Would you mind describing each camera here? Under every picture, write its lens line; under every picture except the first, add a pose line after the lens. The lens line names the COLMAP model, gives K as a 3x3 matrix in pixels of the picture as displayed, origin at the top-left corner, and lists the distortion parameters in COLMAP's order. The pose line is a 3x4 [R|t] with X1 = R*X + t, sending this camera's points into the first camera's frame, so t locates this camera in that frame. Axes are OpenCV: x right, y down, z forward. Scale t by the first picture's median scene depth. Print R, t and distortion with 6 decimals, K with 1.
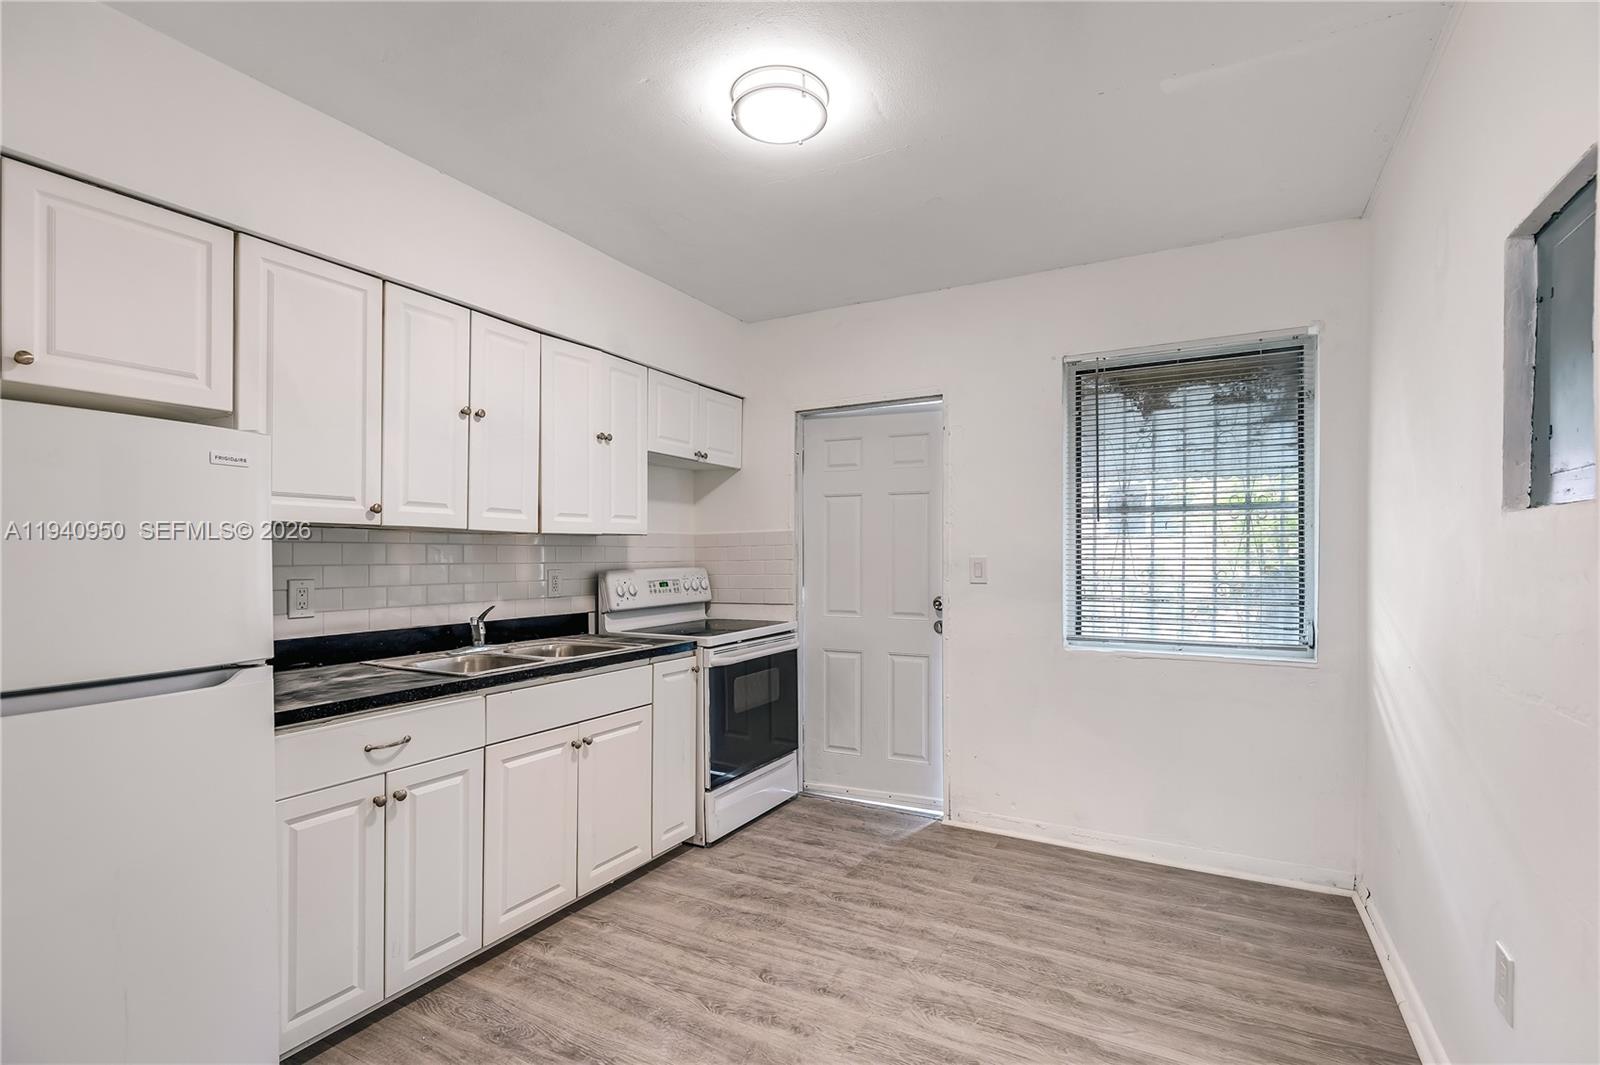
lens RADIAL K [[756.5, 0, 799.1], [0, 756.5, 545.9], [0, 0, 1]] dist [0.005013, -0.001007]
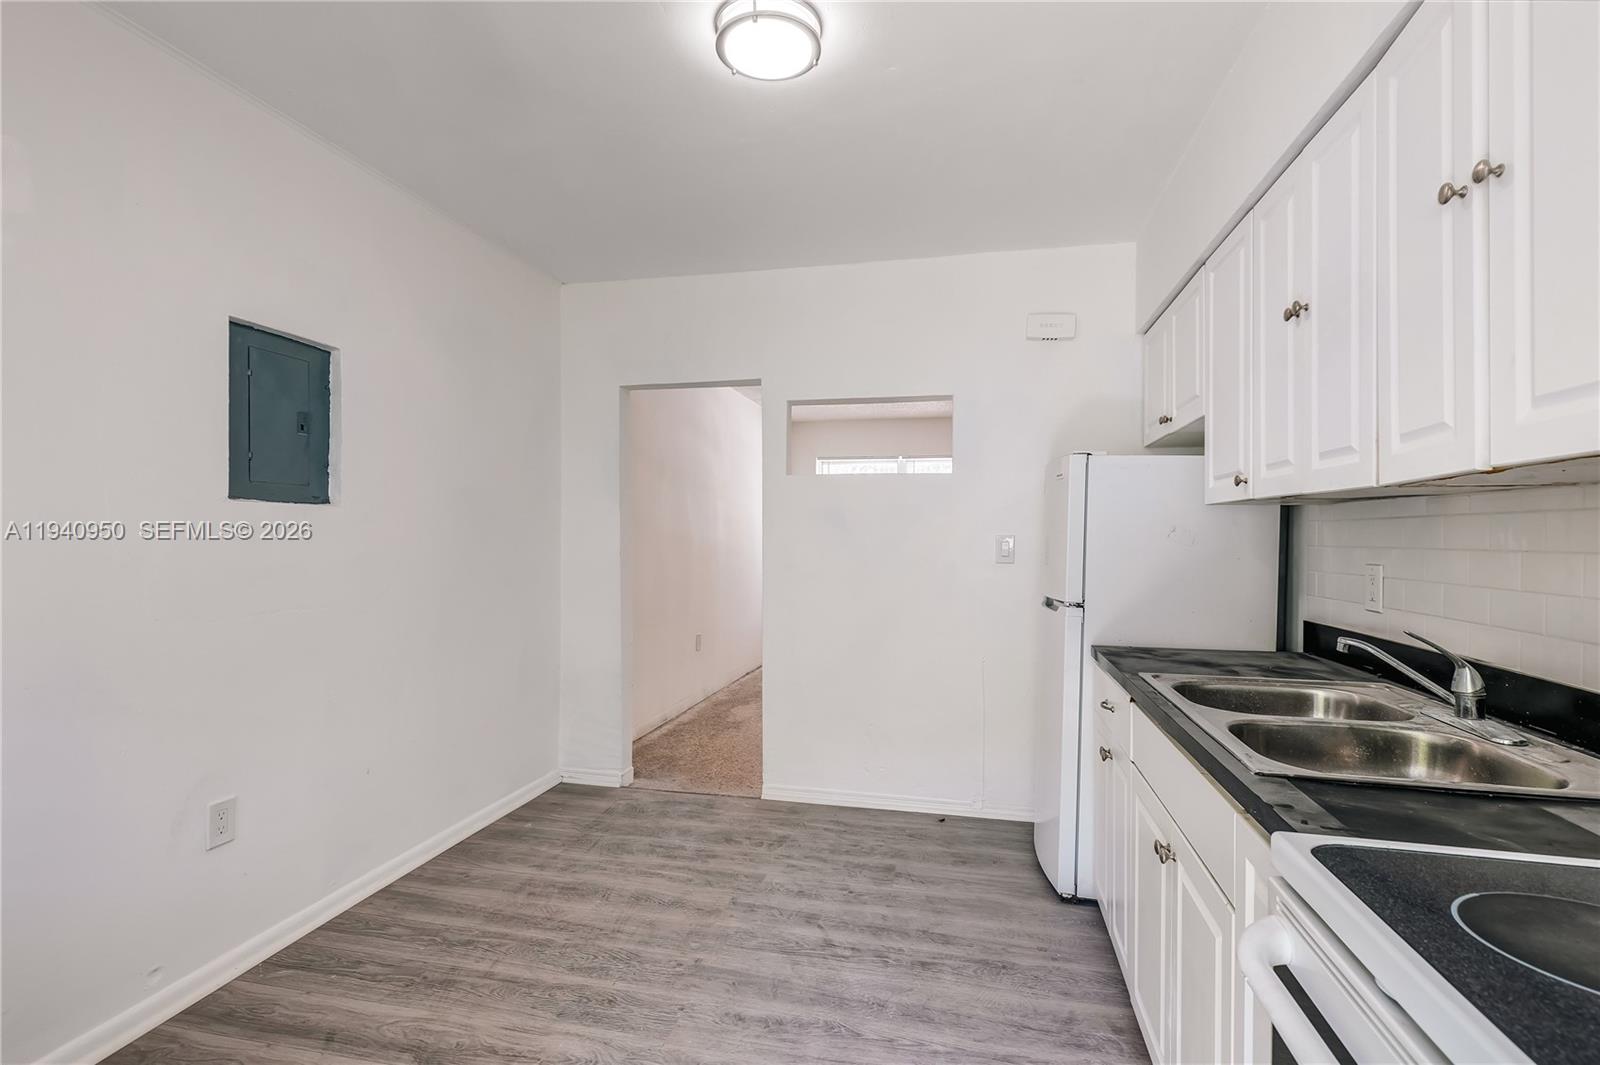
lens RADIAL K [[756.5, 0, 798.0], [0, 756.5, 536.1], [0, 0, 1]] dist [0.005013, -0.001007]
pose [[-0.962725, -0.004988, -0.270437, 0.185324], [-0.000676, 0.999871, -0.016038, 0.035711], [0.270483, -0.015258, -0.962604, 1.920682]]
